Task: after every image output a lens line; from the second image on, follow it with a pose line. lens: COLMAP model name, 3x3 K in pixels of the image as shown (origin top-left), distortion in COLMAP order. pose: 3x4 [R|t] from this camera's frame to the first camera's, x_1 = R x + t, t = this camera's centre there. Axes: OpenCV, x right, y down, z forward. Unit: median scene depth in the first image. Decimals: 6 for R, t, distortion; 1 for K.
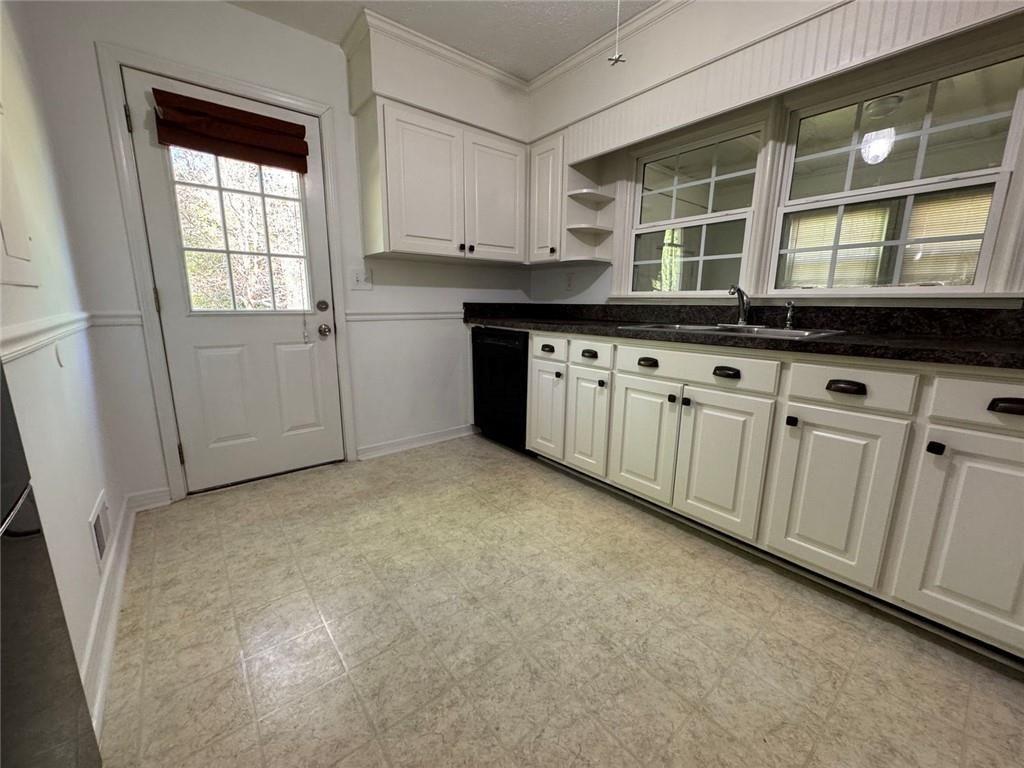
lens RADIAL K [[408.7, 0, 513.3], [0, 408.7, 382.4], [0, 0, 1]] dist [-0.001671, 0.000164]
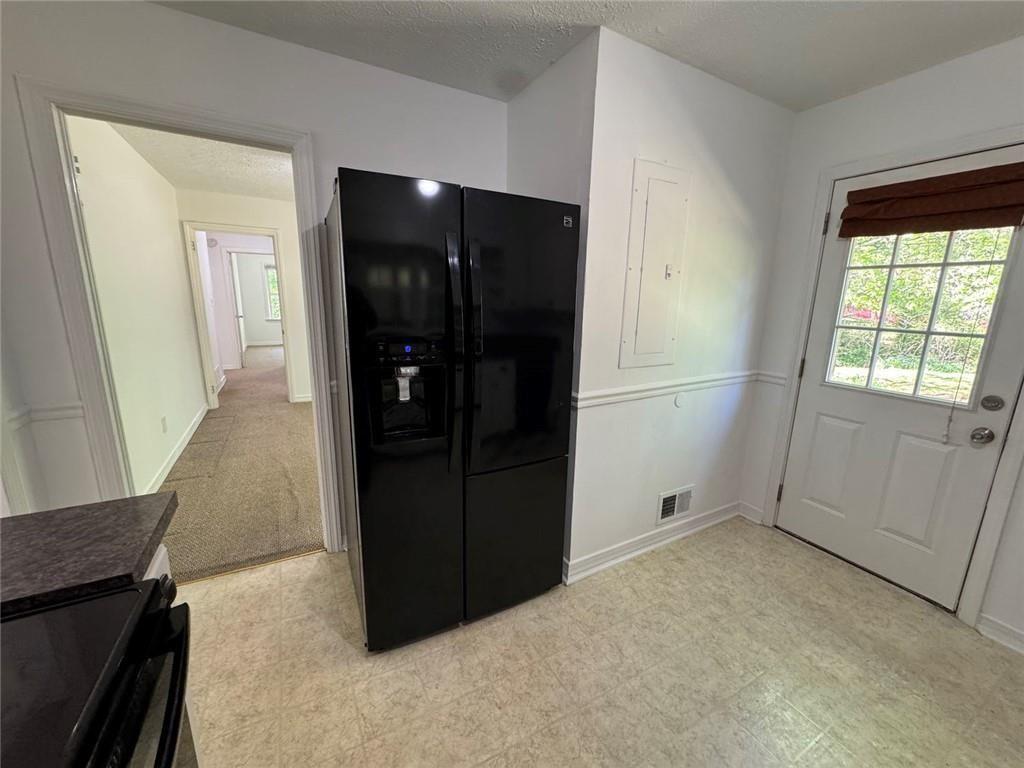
lens RADIAL K [[408.7, 0, 512.6], [0, 408.7, 382.8], [0, 0, 1]] dist [-0.001671, 0.000164]
pose [[-0.174643, 0.194406, -0.965249, 0.457142], [-0.214277, 0.949316, 0.229966, -0.263032], [0.961033, 0.246993, -0.124135, 0.353095]]
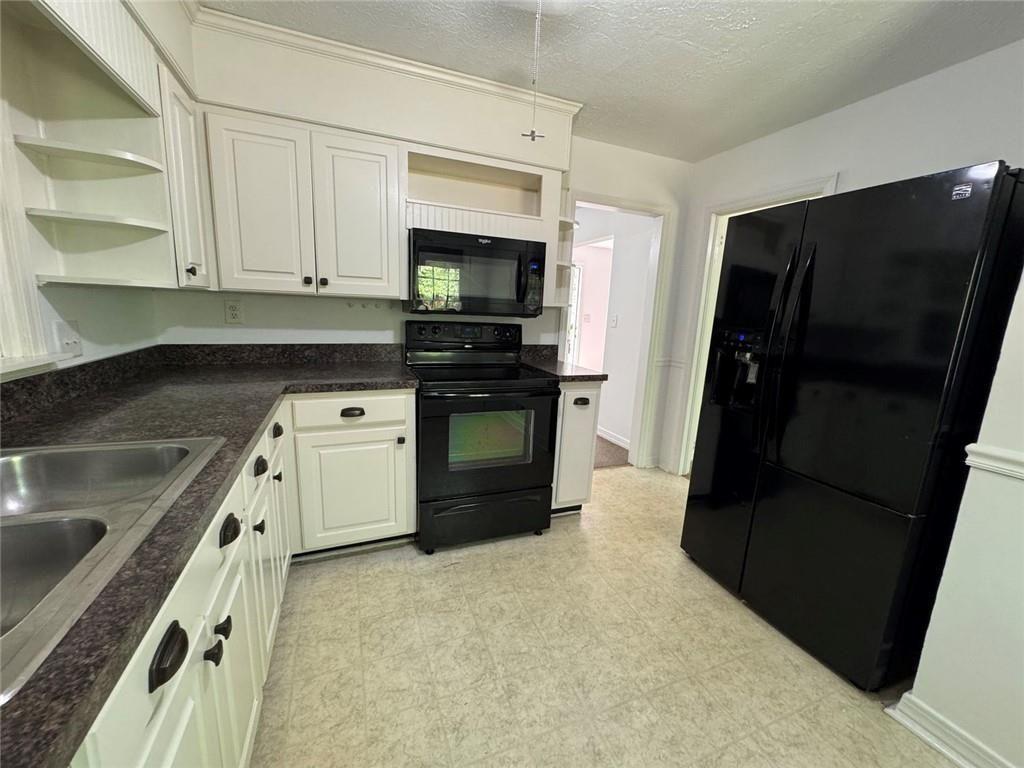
lens RADIAL K [[408.7, 0, 513.8], [0, 408.7, 383.4], [0, 0, 1]] dist [-0.001671, 0.000164]
pose [[-0.955848, -0.107530, 0.273480, 0.002532], [-0.000825, 0.931624, 0.363423, -0.363933], [-0.293859, 0.347151, -0.890580, 1.139228]]
